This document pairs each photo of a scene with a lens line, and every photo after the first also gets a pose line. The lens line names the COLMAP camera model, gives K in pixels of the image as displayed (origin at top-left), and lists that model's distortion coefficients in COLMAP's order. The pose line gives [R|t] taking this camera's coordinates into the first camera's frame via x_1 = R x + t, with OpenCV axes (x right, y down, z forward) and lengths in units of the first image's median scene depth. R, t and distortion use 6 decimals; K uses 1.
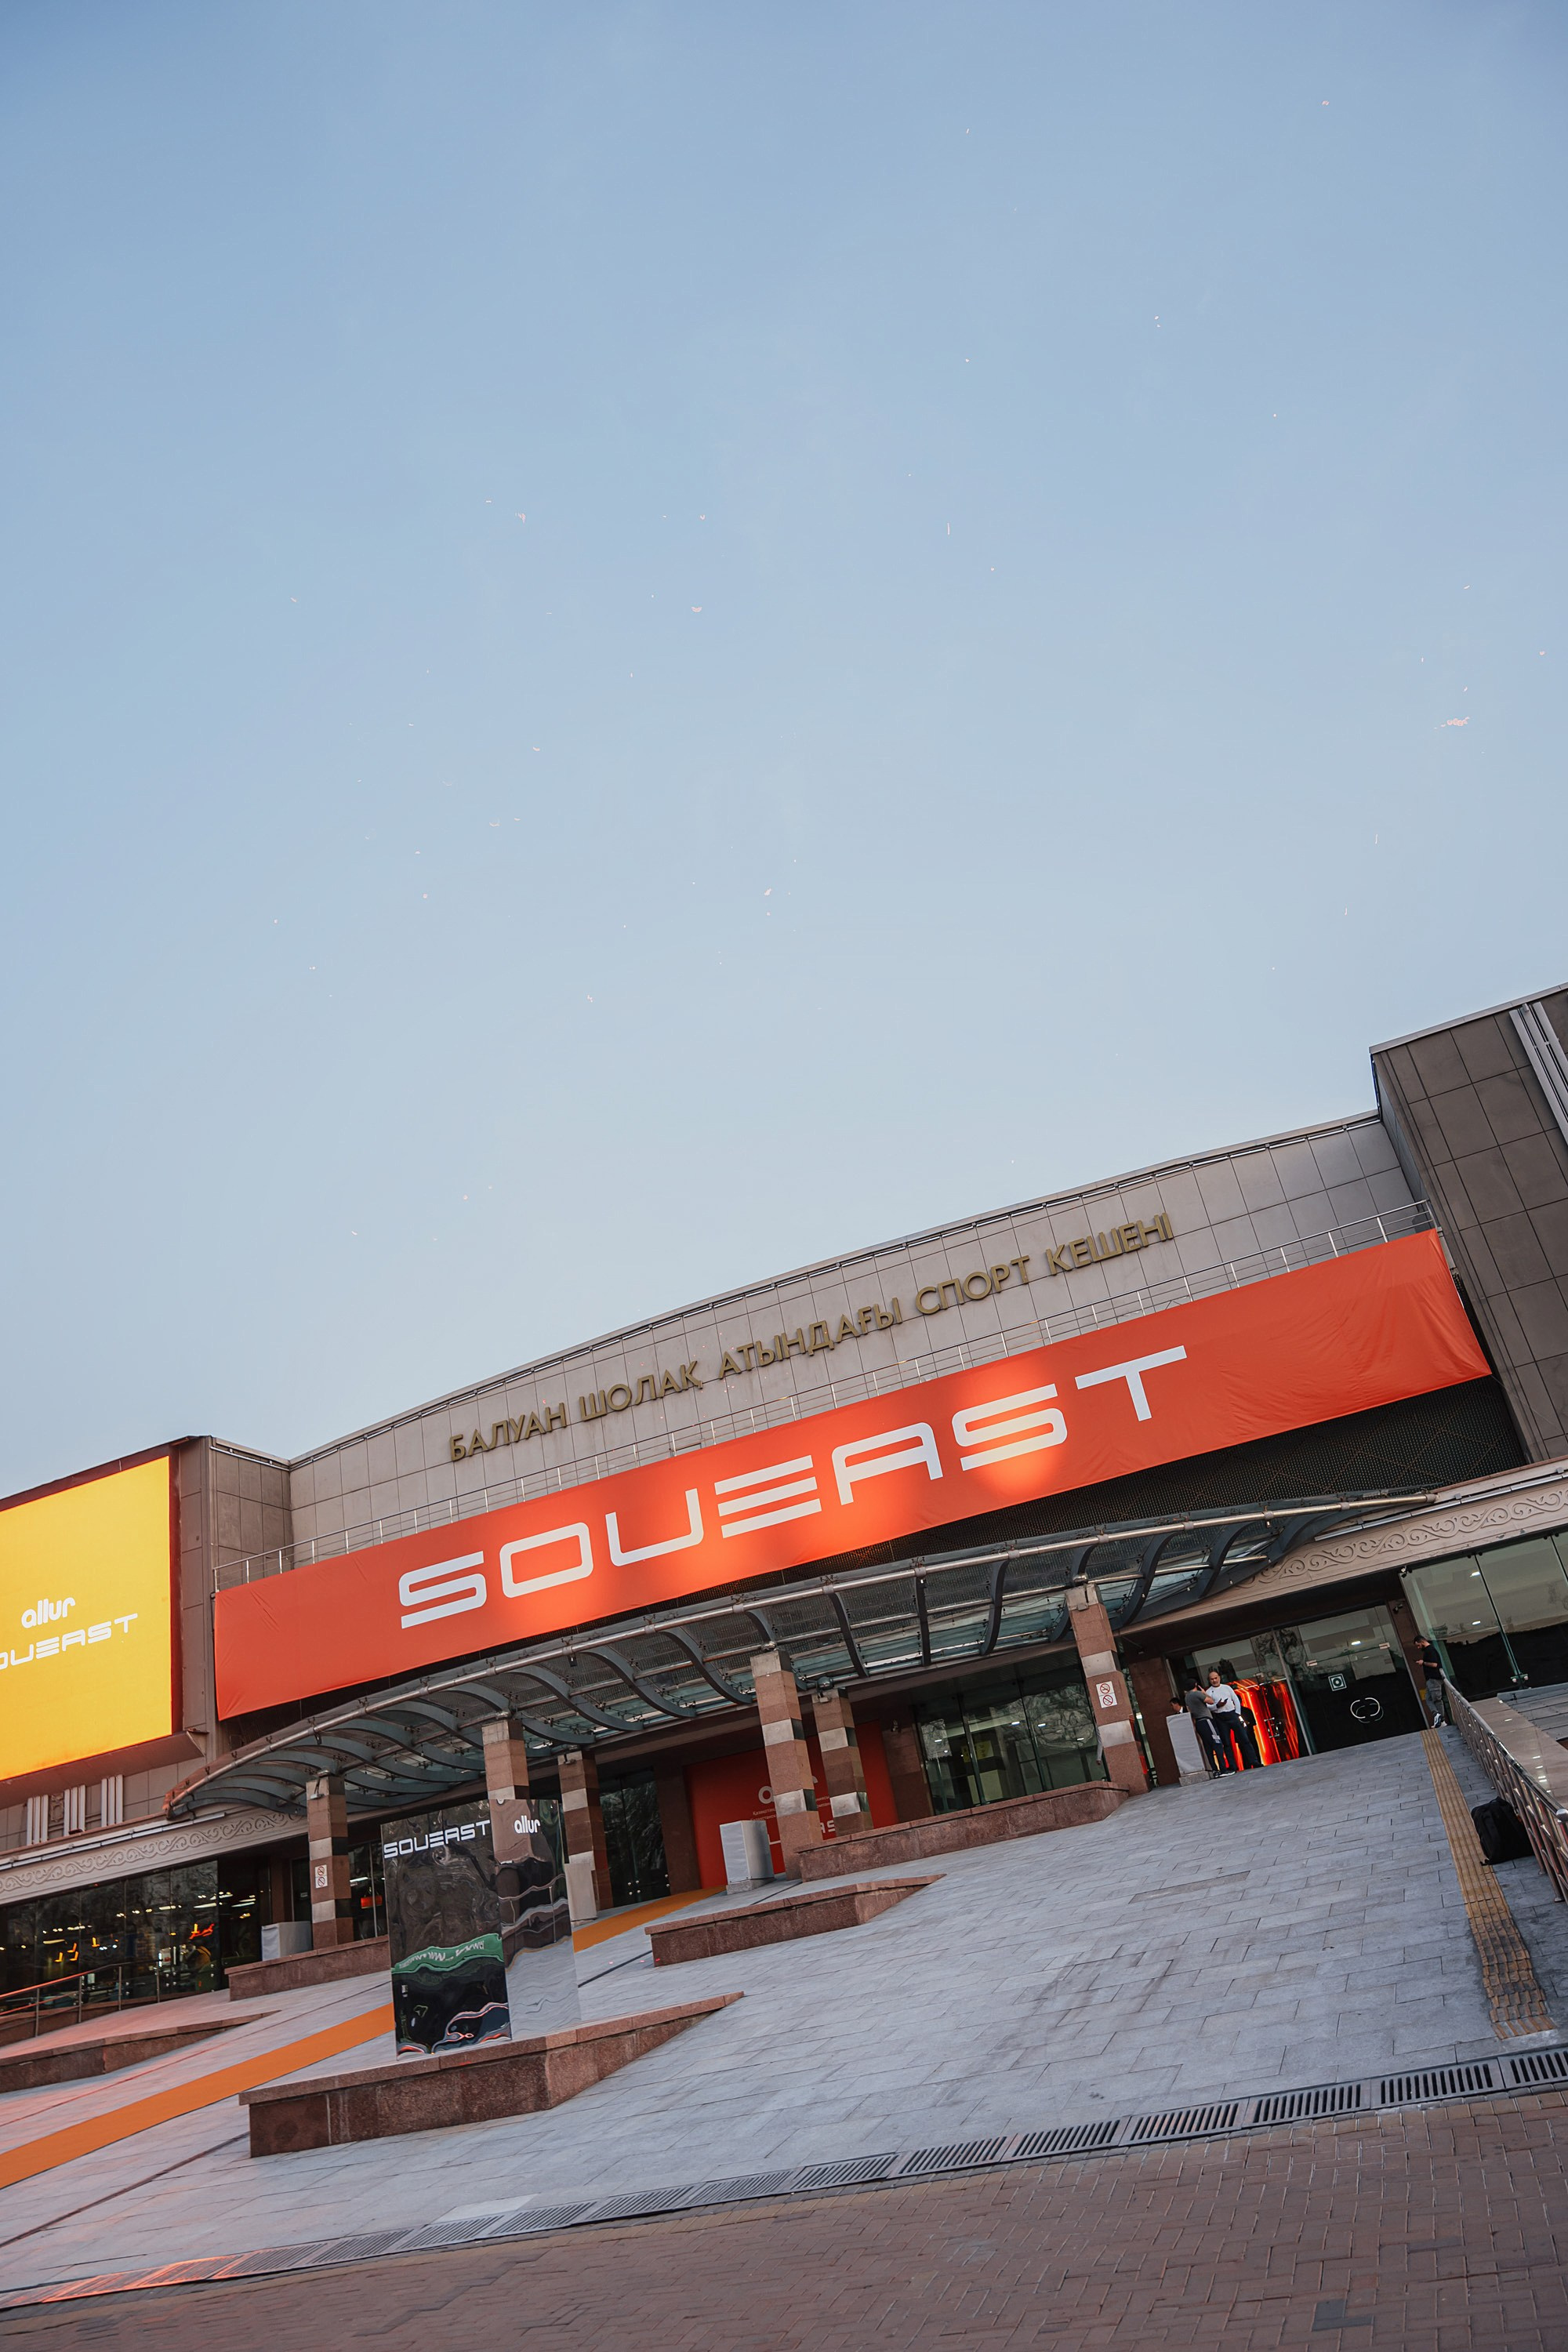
lens RADIAL K [[1564.1, 0, 767.2], [0, 1564.1, 1188.5], [0, 0, 1]] dist [-0.022419, 0.003037]
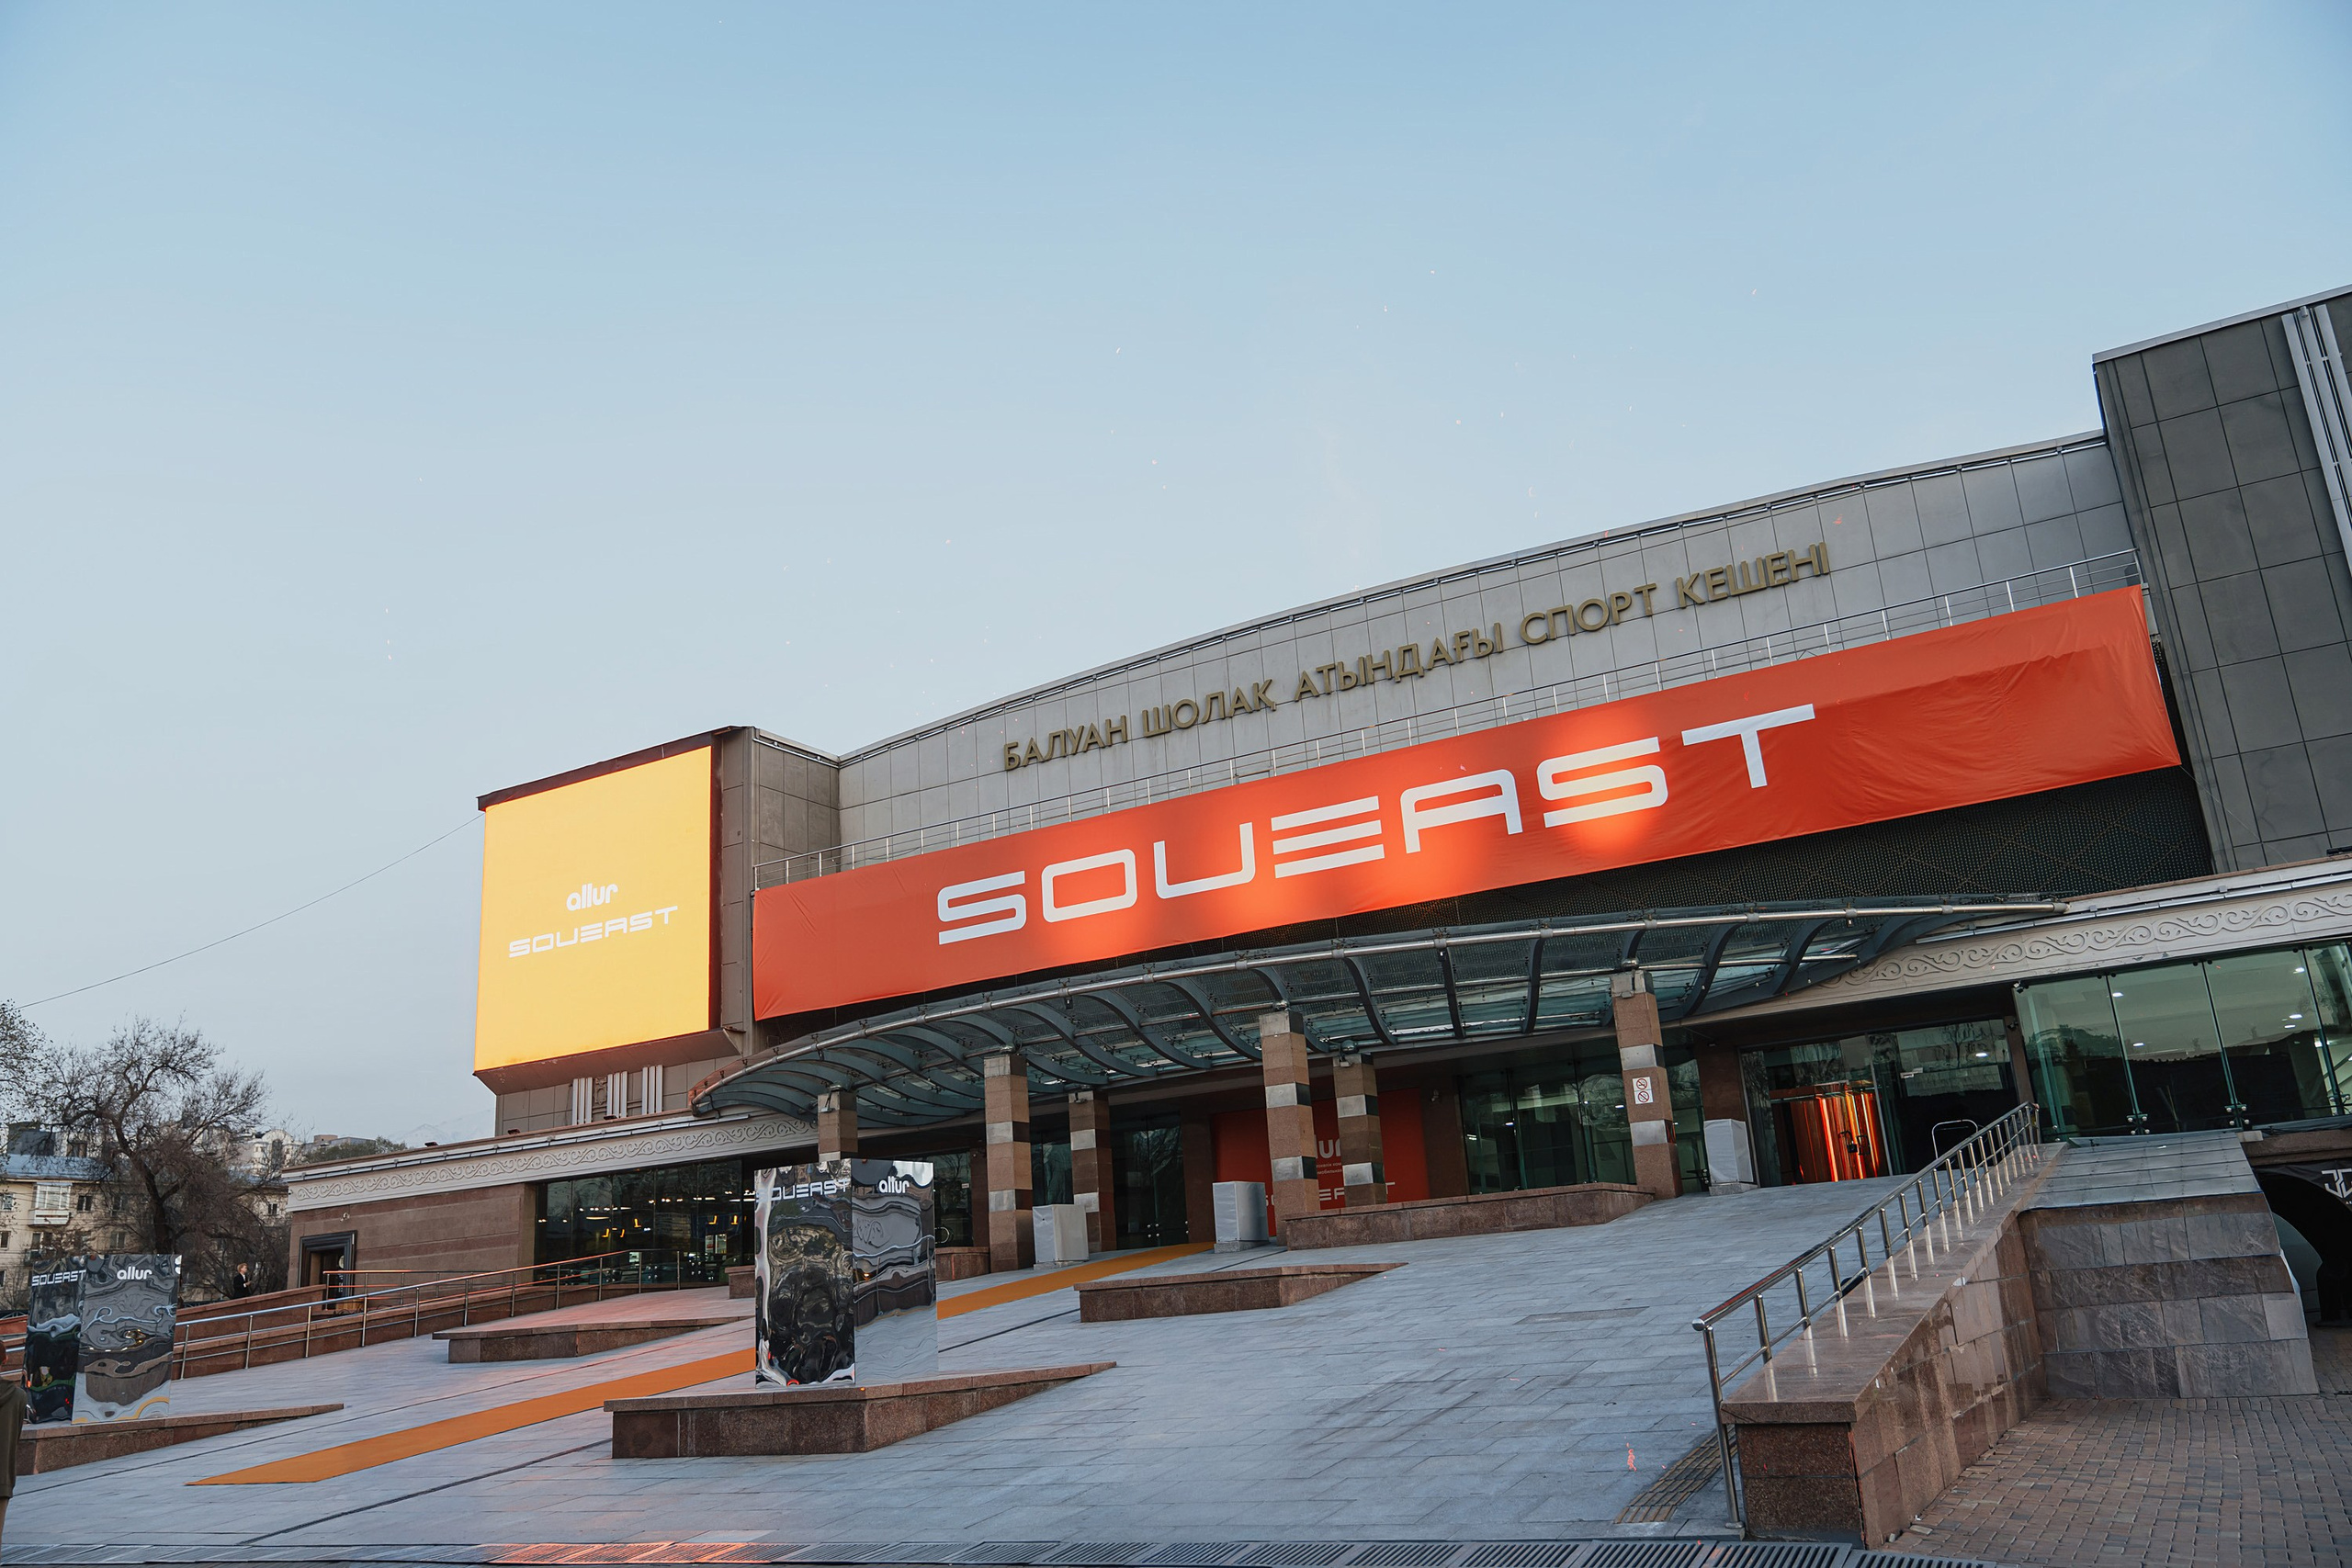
lens RADIAL K [[1790.1, 0, 1157.7], [0, 1790.1, 782.8], [0, 0, 1]] dist [-0.022640, 0.010640]
pose [[0.986400, 0.069096, -0.149132, 0.060275], [-0.040709, 0.981778, 0.185621, -0.023917], [0.159240, -0.177026, 0.971239, -0.016312]]
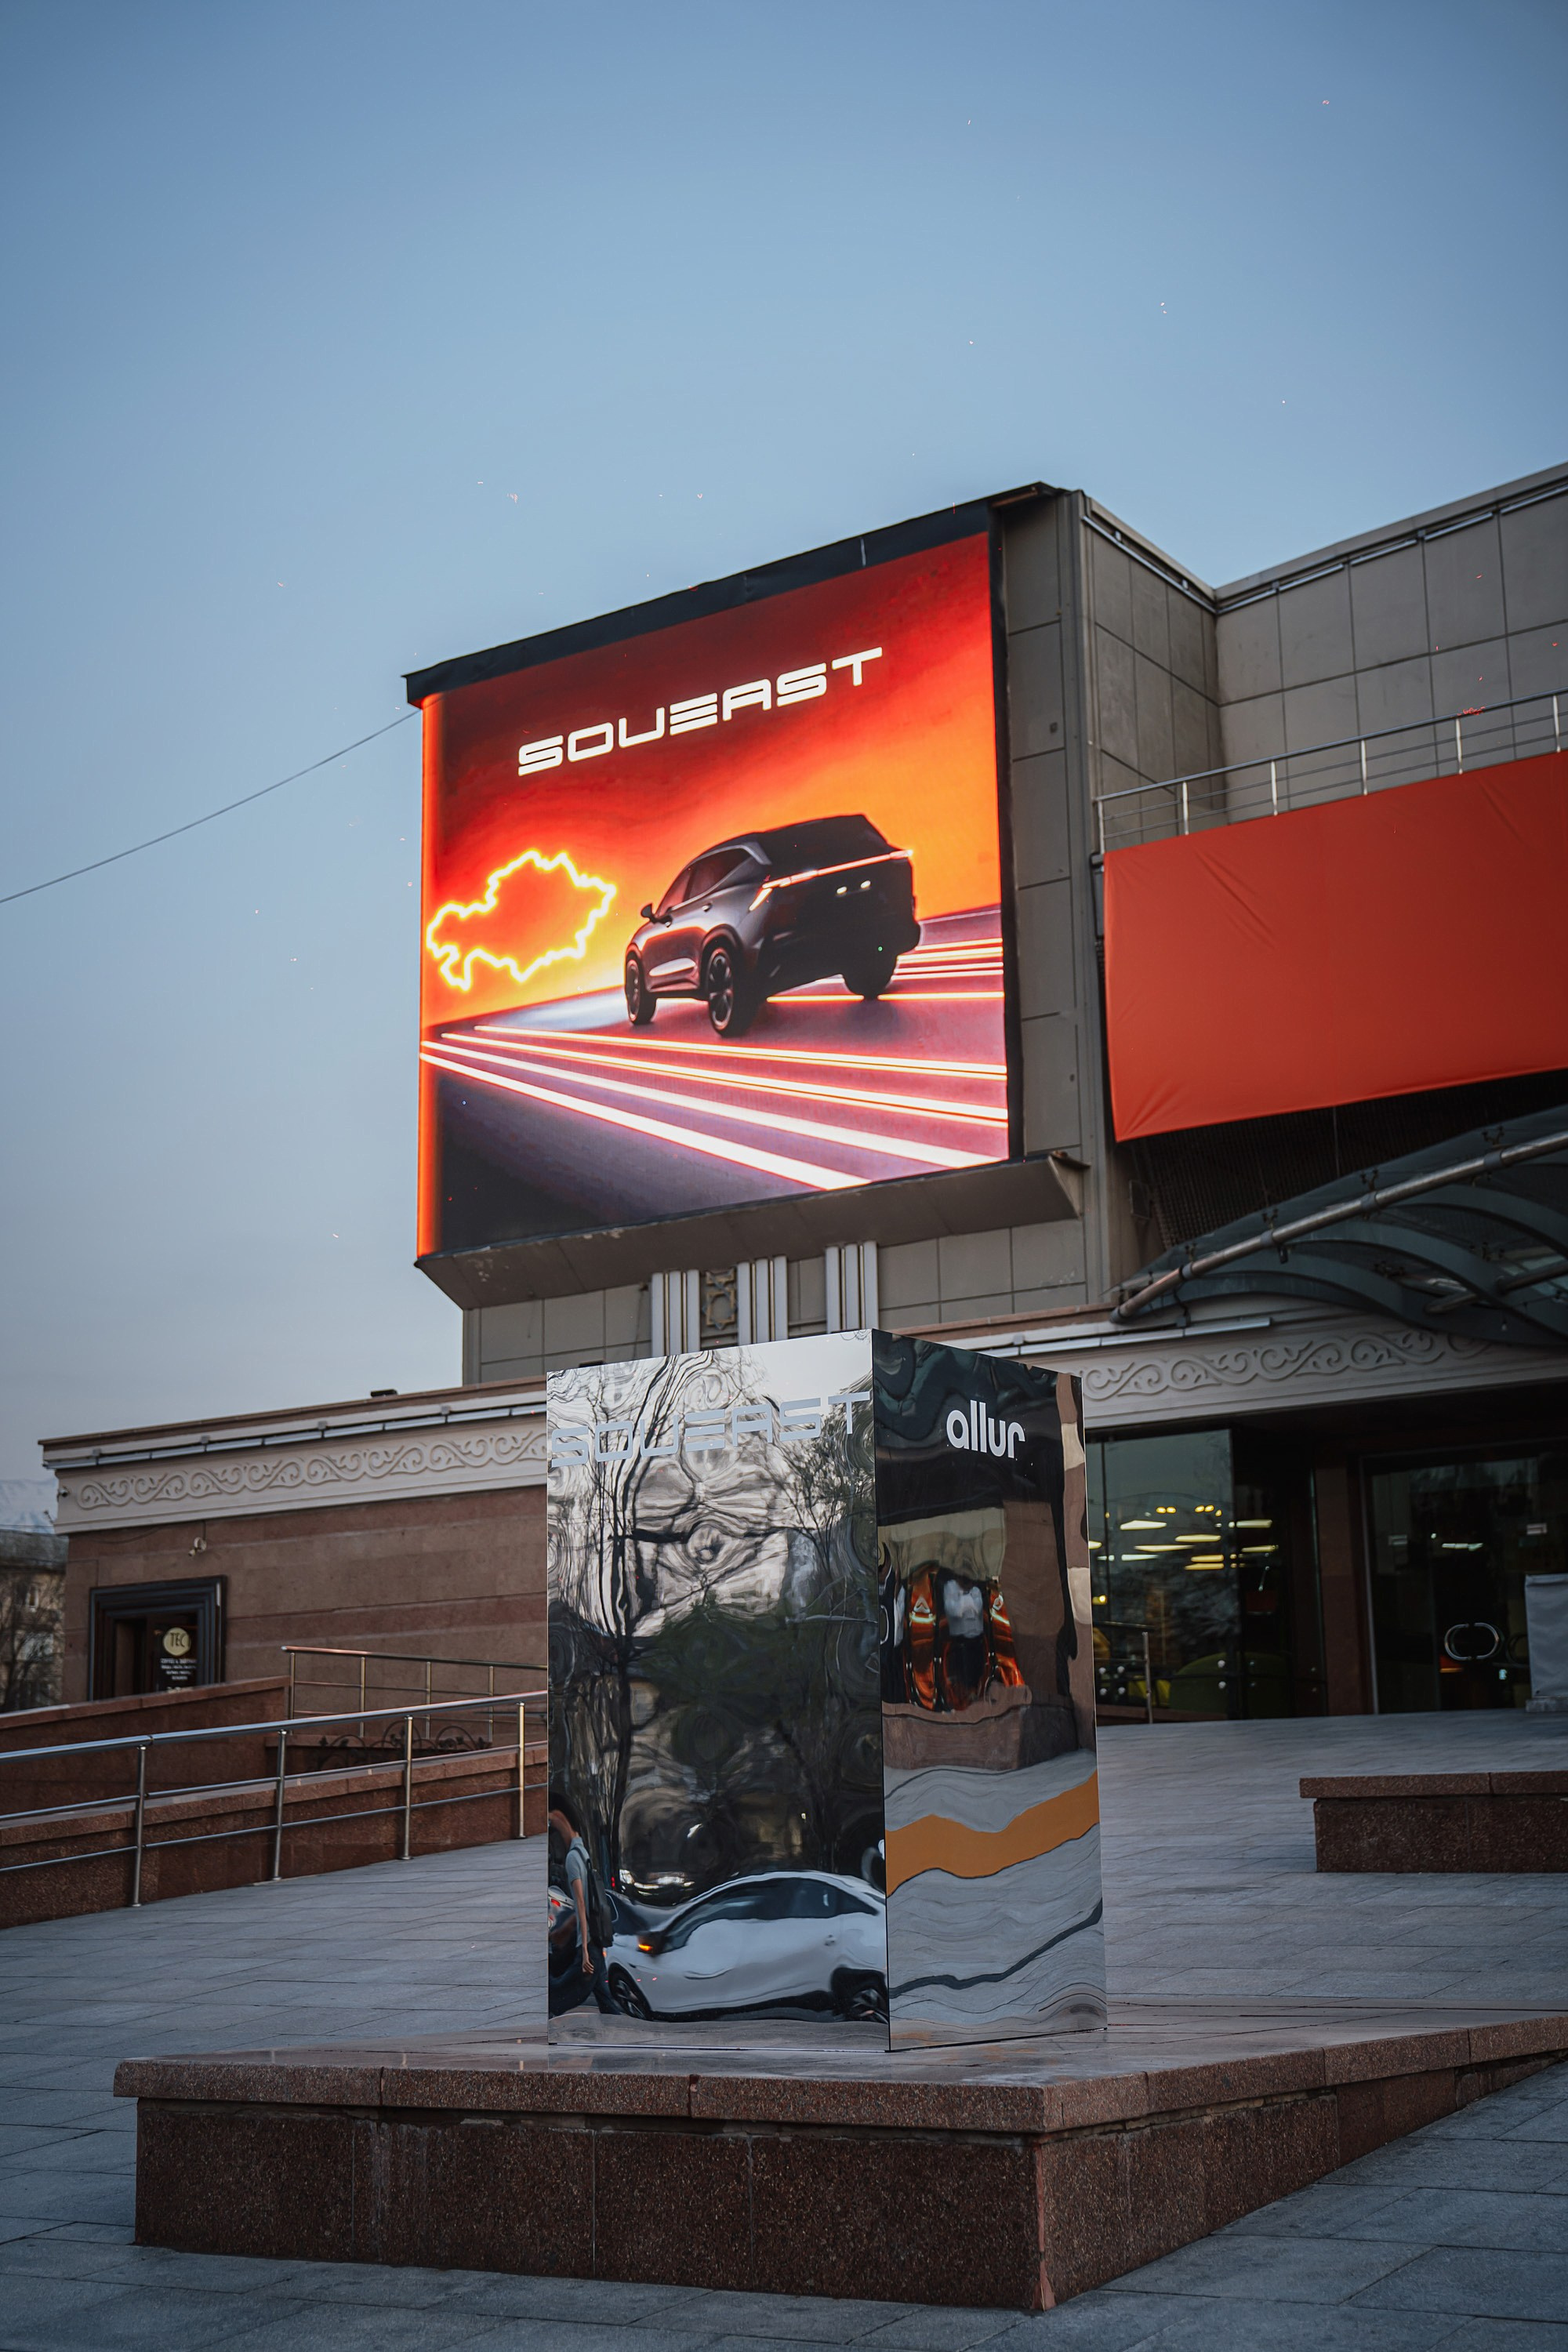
lens RADIAL K [[3067.9, 0, 793.9], [0, 3067.9, 1169.8], [0, 0, 1]] dist [0.008195, 0.000000]
pose [[0.965122, 0.109871, -0.237628, -0.288509], [-0.045967, 0.964691, 0.259344, 0.165378], [0.257732, -0.239375, 0.936095, 0.231977]]
